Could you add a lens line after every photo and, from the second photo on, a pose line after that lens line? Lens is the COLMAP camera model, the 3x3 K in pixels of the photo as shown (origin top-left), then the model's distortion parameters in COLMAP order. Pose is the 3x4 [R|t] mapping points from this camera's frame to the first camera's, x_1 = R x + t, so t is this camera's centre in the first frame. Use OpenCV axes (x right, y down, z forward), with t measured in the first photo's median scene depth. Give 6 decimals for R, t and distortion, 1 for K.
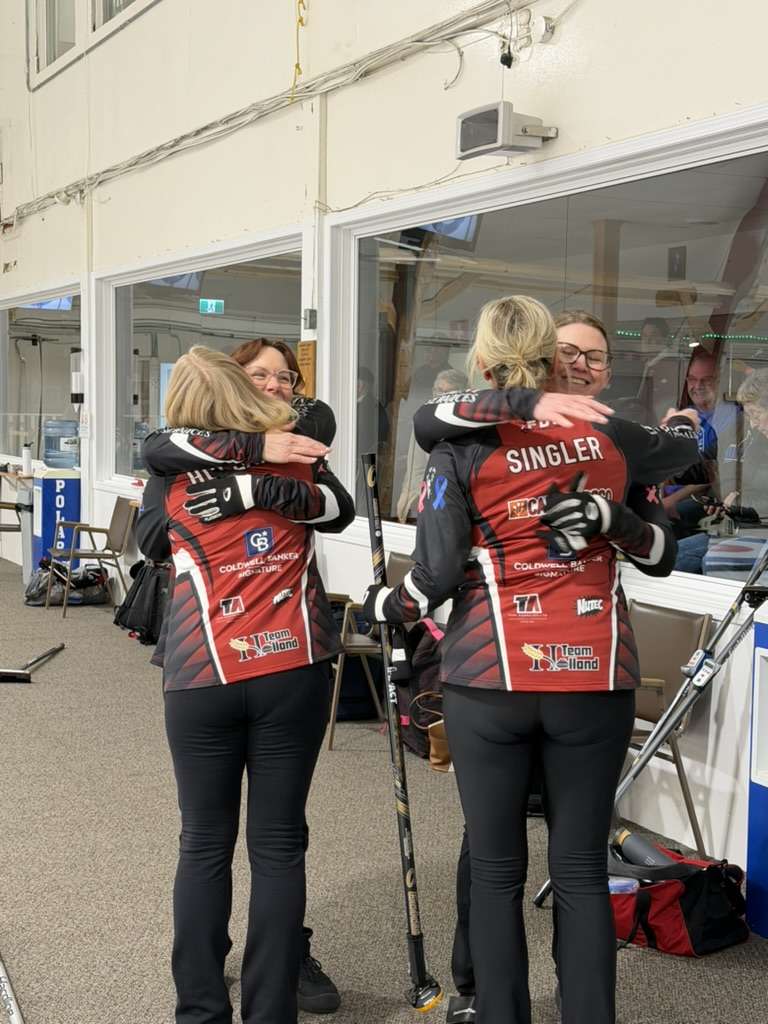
lens RADIAL K [[1544.7, 0, 384.0], [0, 1544.7, 512.0], [0, 0, 1]] dist [0.011703, -0.038792]
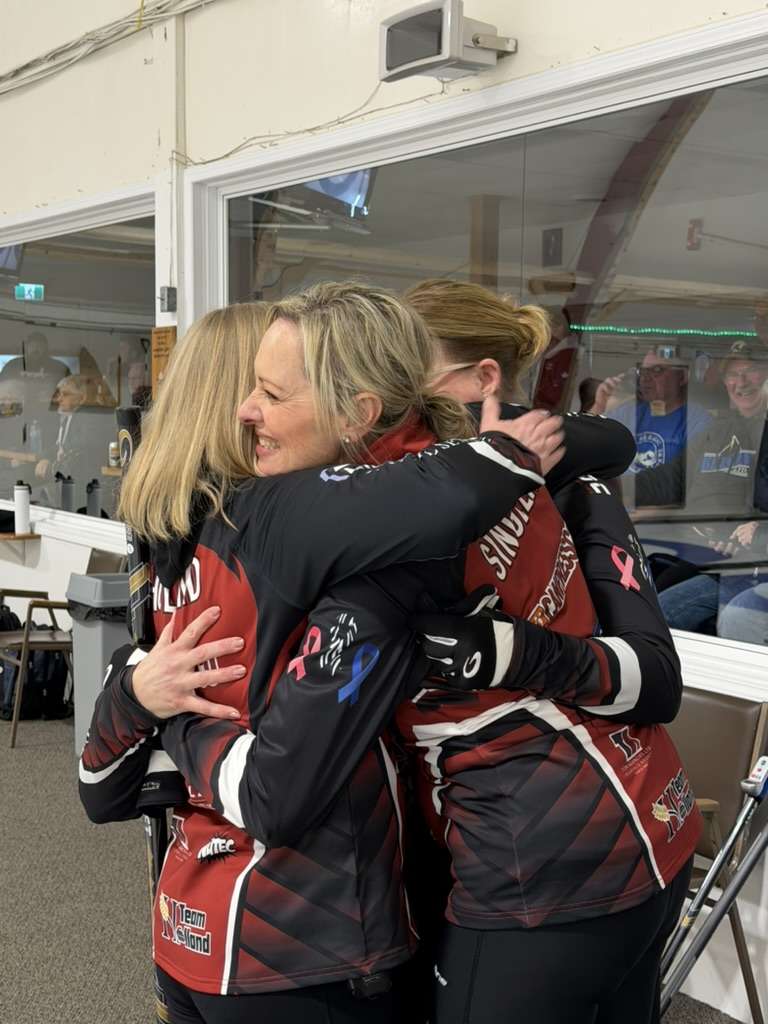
lens RADIAL K [[1427.0, 0, 384.0], [0, 1427.0, 512.0], [0, 0, 1]] dist [0.056789, -0.059972]
pose [[0.990839, -0.013763, 0.134342, -0.036677], [0.012064, 0.999837, 0.013458, -0.022261], [-0.134505, -0.011714, 0.990844, 0.239134]]
